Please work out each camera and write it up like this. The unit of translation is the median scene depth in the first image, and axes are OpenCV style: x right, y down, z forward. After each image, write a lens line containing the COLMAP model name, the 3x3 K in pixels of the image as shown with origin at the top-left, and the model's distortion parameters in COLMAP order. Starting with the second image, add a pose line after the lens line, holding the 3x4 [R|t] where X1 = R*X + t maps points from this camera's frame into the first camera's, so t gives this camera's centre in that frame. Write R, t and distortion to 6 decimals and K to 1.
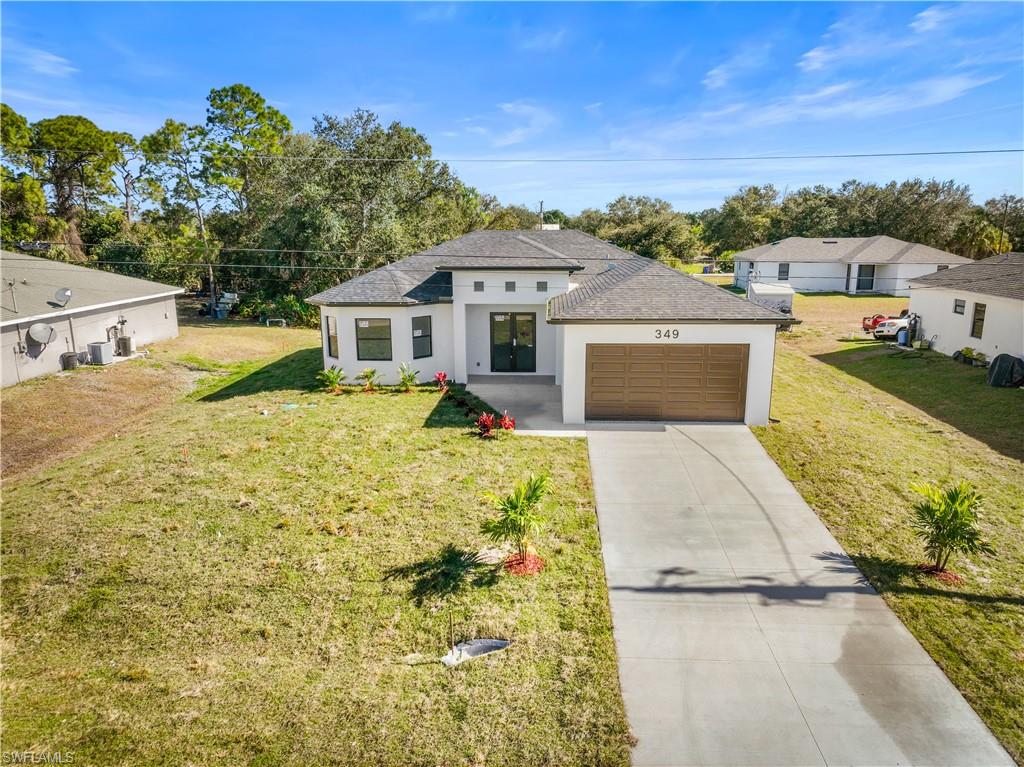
lens RADIAL K [[701.0, 0, 510.4], [0, 701.0, 384.3], [0, 0, 1]] dist [0.003577, -0.017099]
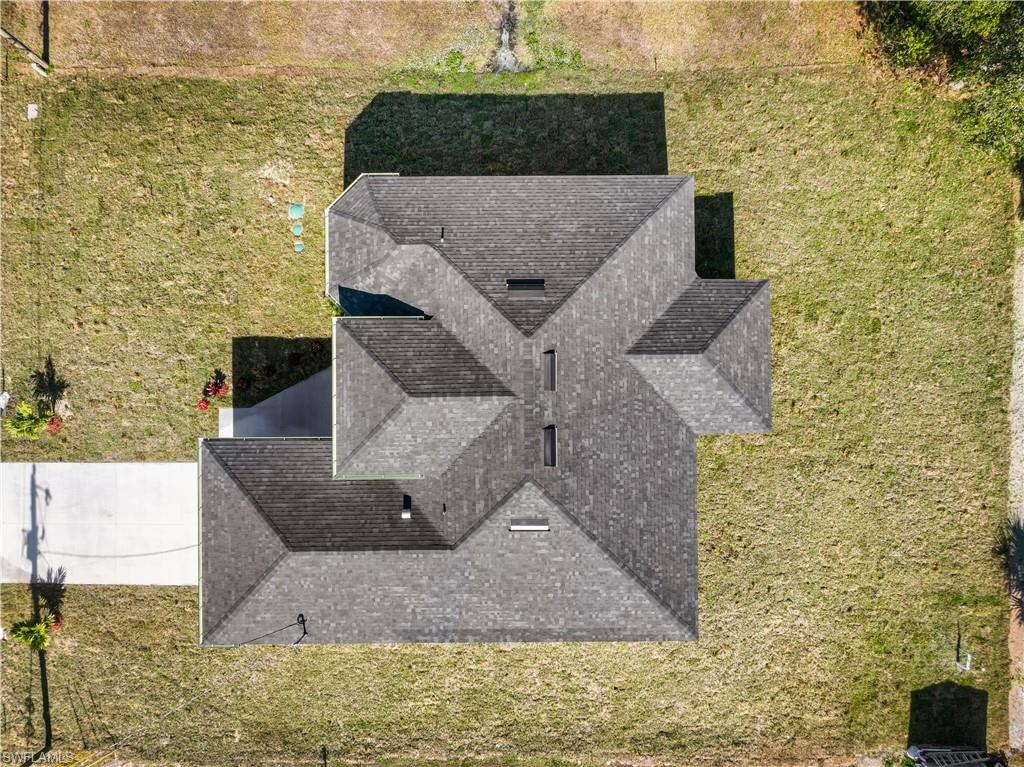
lens RADIAL K [[701.0, 0, 514.3], [0, 701.0, 384.9], [0, 0, 1]] dist [0.003577, -0.017099]
pose [[0.057503, 0.998334, -0.004820, -0.006878], [-0.222881, 0.017543, 0.974688, -2.148542], [0.973148, -0.054973, 0.223519, 1.962165]]
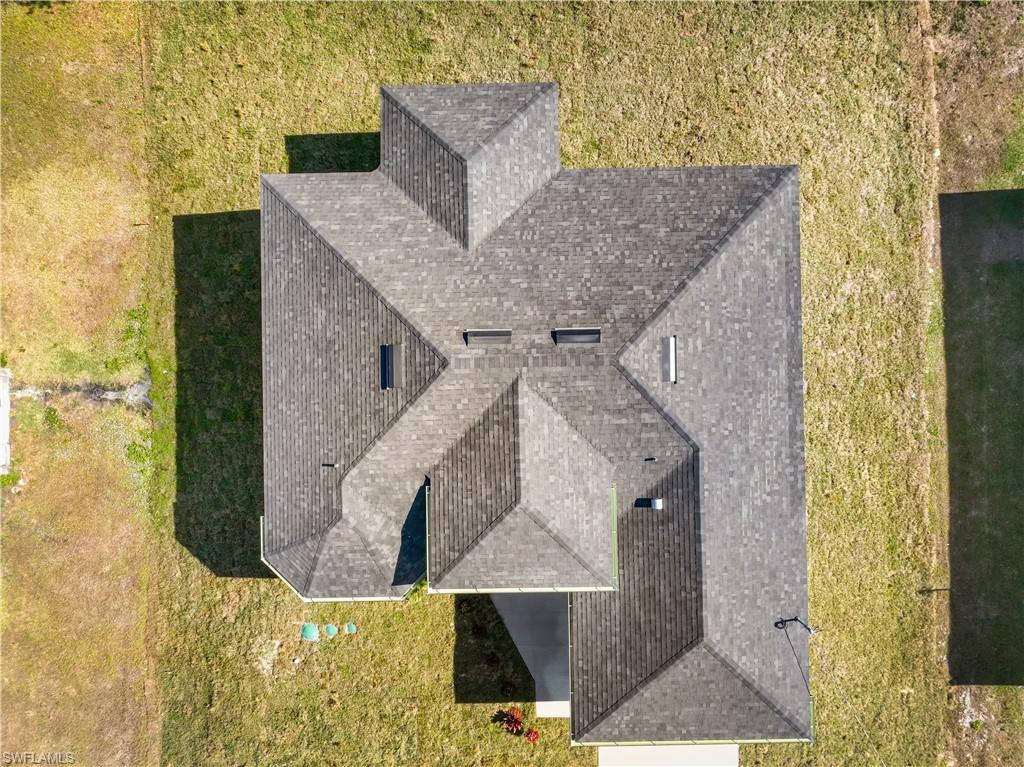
lens RADIAL K [[701.0, 0, 514.4], [0, 701.0, 385.7], [0, 0, 1]] dist [0.003577, -0.017099]
pose [[0.997673, -0.068168, 0.001275, 0.001462], [0.014120, 0.224866, 0.974287, -1.894335], [-0.066702, -0.972002, 0.225305, 2.002176]]
